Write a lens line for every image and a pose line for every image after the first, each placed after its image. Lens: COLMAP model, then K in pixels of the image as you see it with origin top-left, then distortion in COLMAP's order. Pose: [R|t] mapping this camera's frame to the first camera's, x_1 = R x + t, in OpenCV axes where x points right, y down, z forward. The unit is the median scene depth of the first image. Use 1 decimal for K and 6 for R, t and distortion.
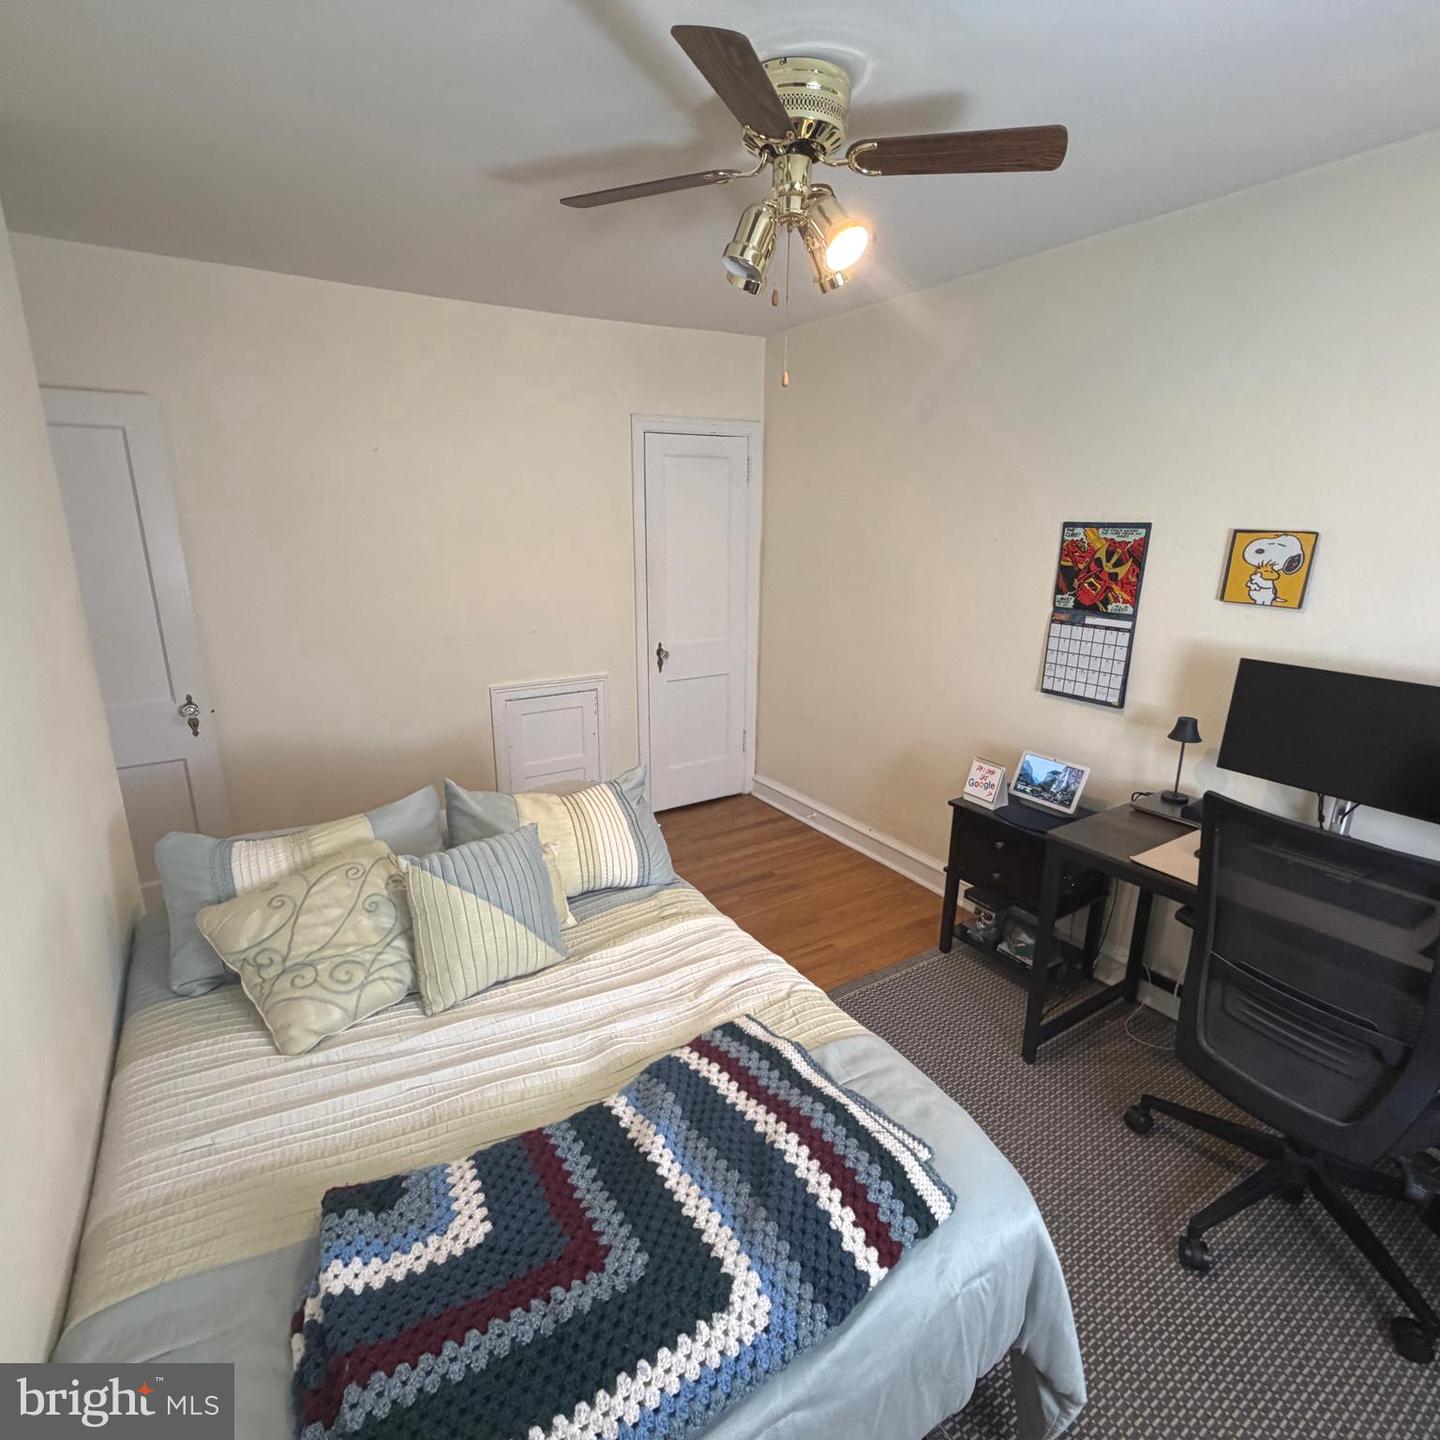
lens RADIAL K [[766.2, 0, 713.9], [0, 766.2, 720.2], [0, 0, 1]] dist [-0.001097, 0.000815]
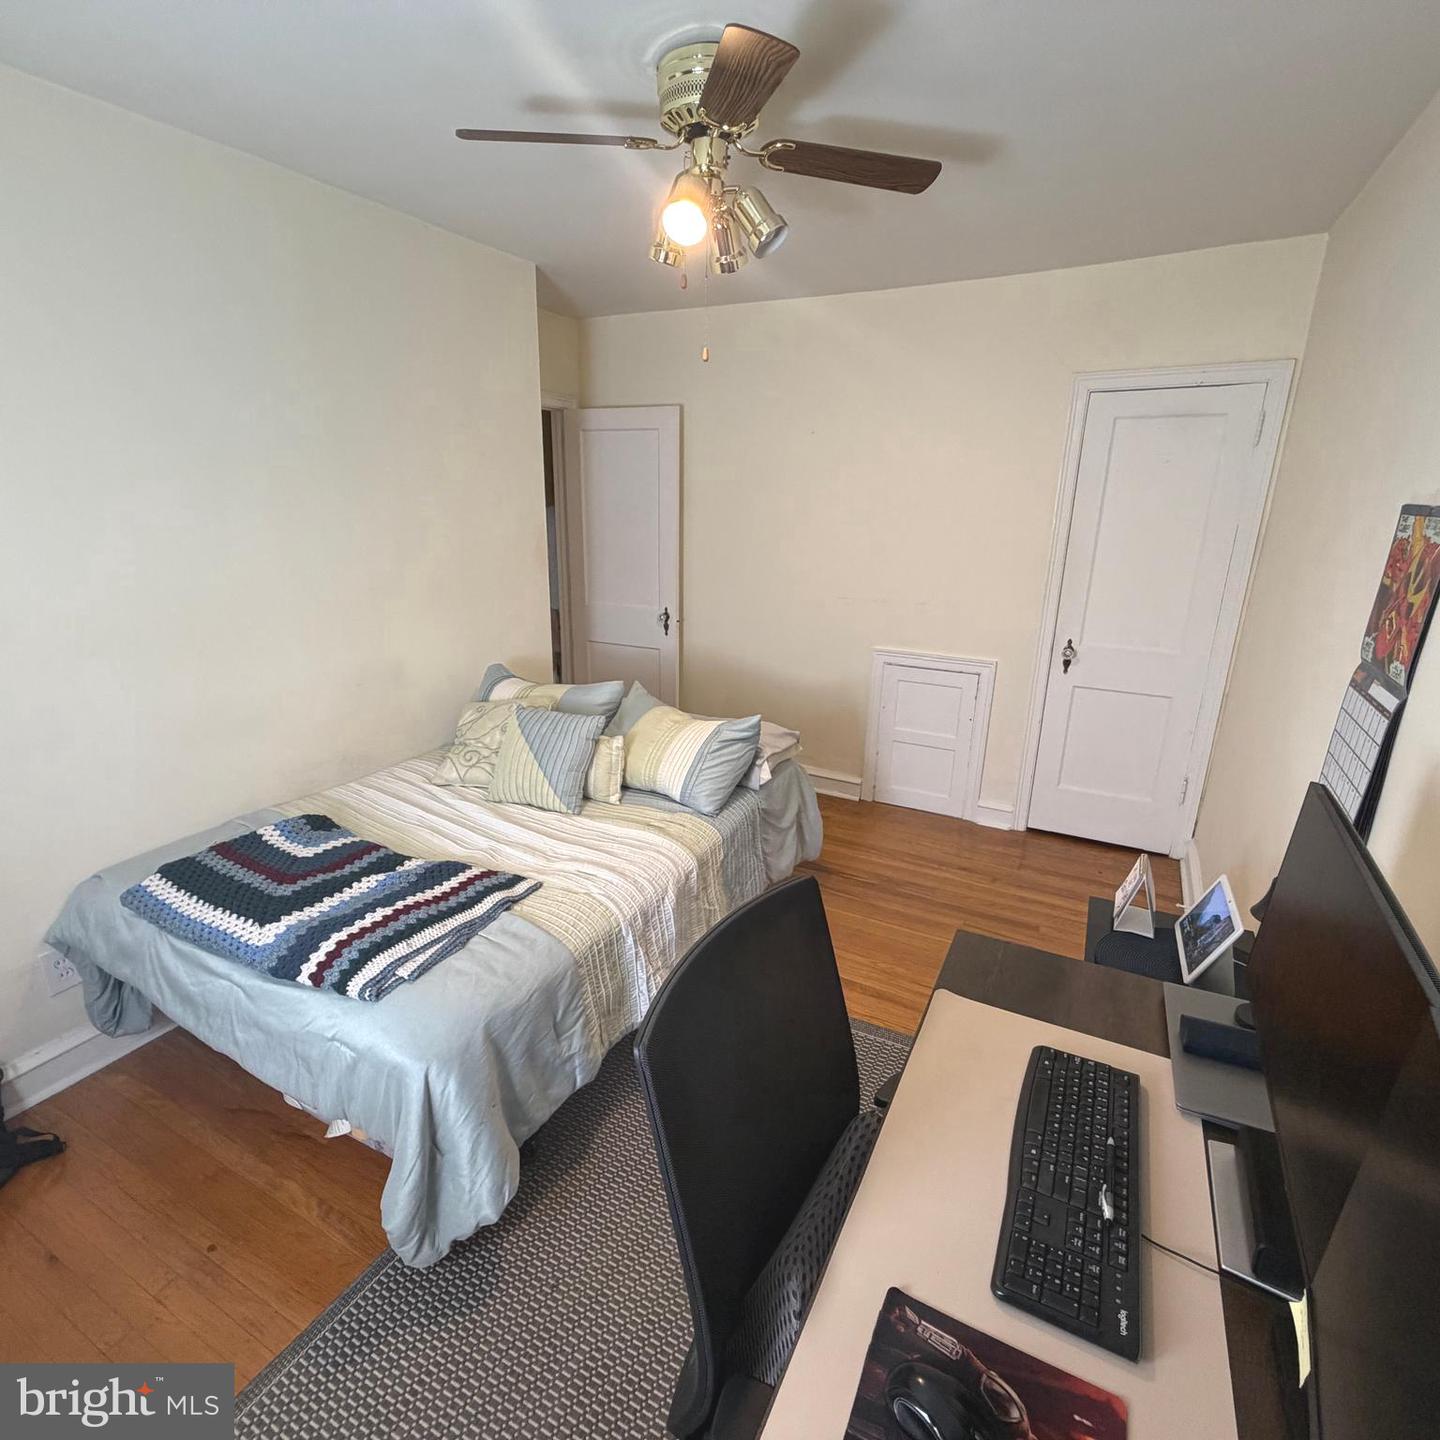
lens RADIAL K [[766.2, 0, 715.7], [0, 766.2, 724.1], [0, 0, 1]] dist [-0.001097, 0.000815]
pose [[0.496546, 0.261418, -0.827709, 0.729134], [-0.235743, 0.958344, 0.161253, -0.085853], [0.835385, 0.115057, 0.537489, 0.333571]]
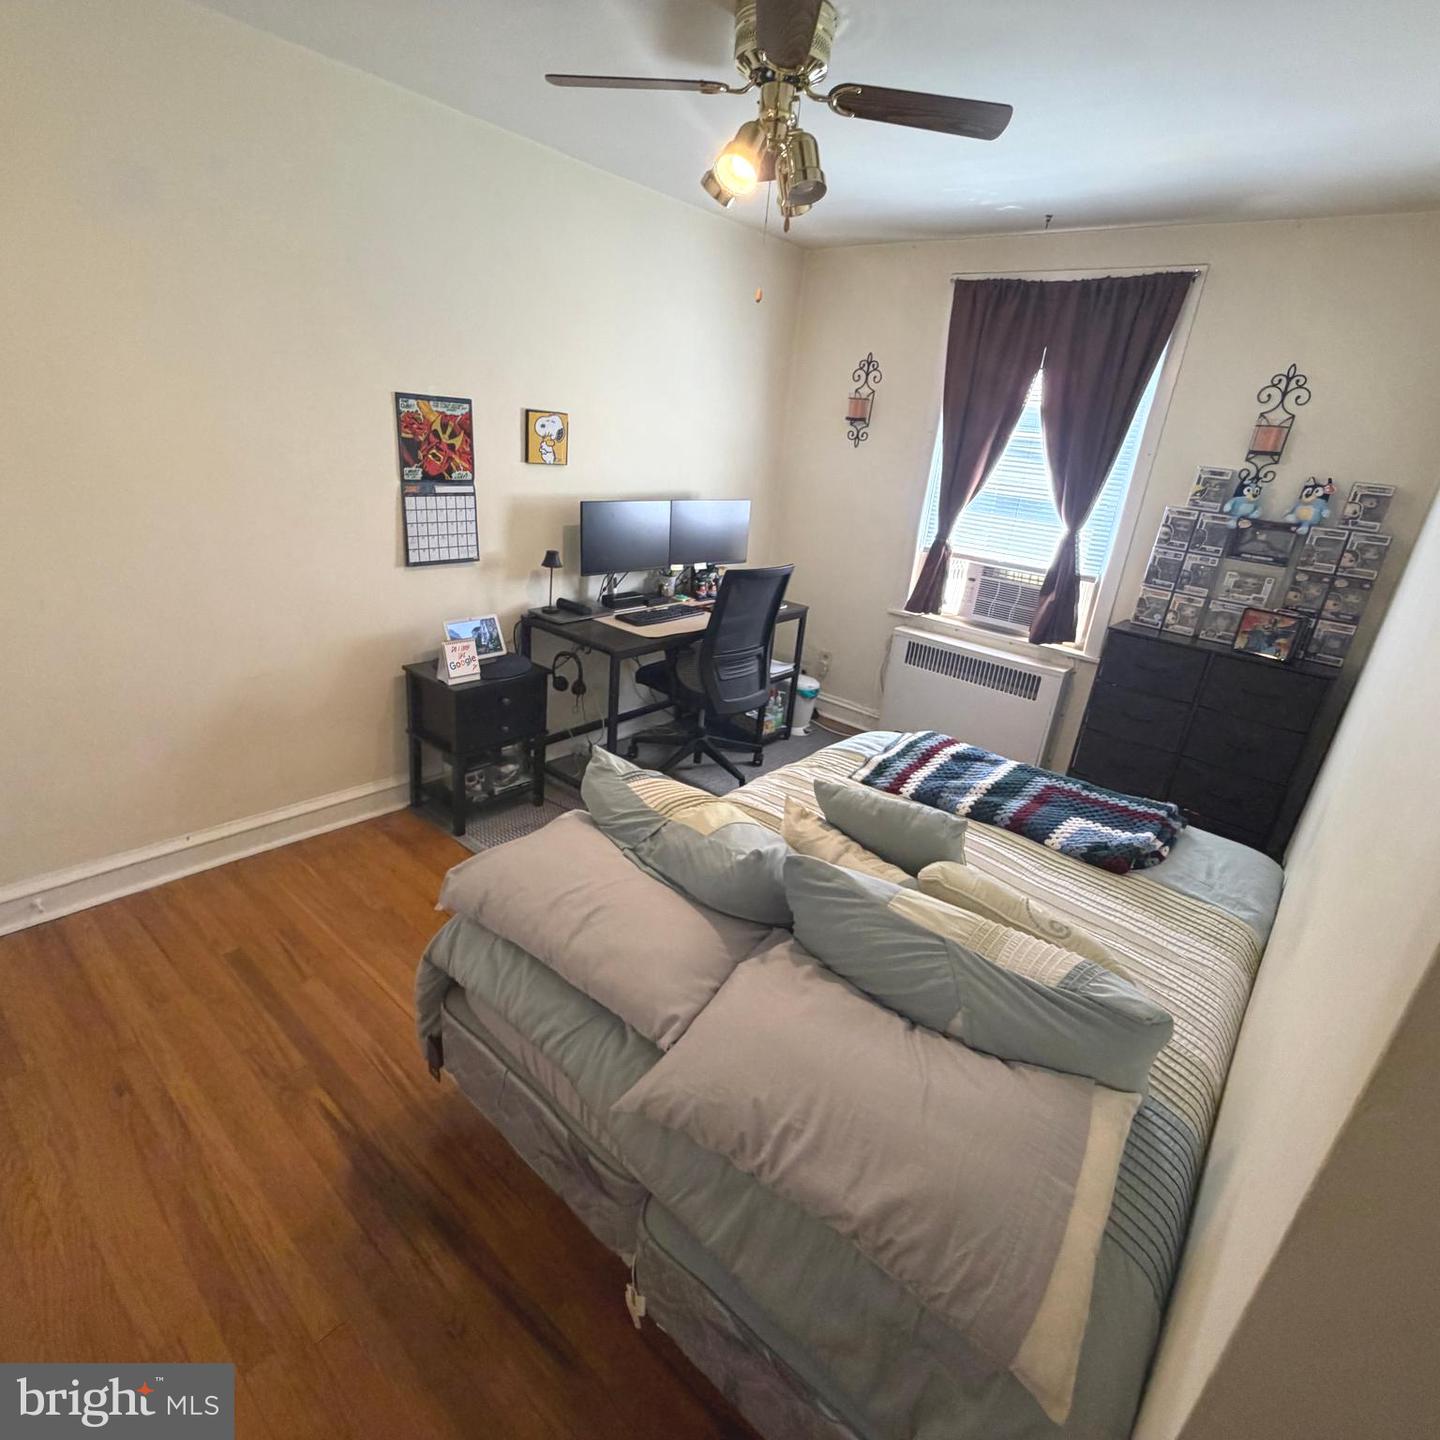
lens RADIAL K [[766.2, 0, 716.9], [0, 766.2, 719.3], [0, 0, 1]] dist [-0.001097, 0.000815]
pose [[-0.299458, -0.374971, 0.877338, -0.729852], [0.154997, 0.888202, 0.432519, -0.256227], [-0.941435, 0.265506, -0.207860, 0.962667]]
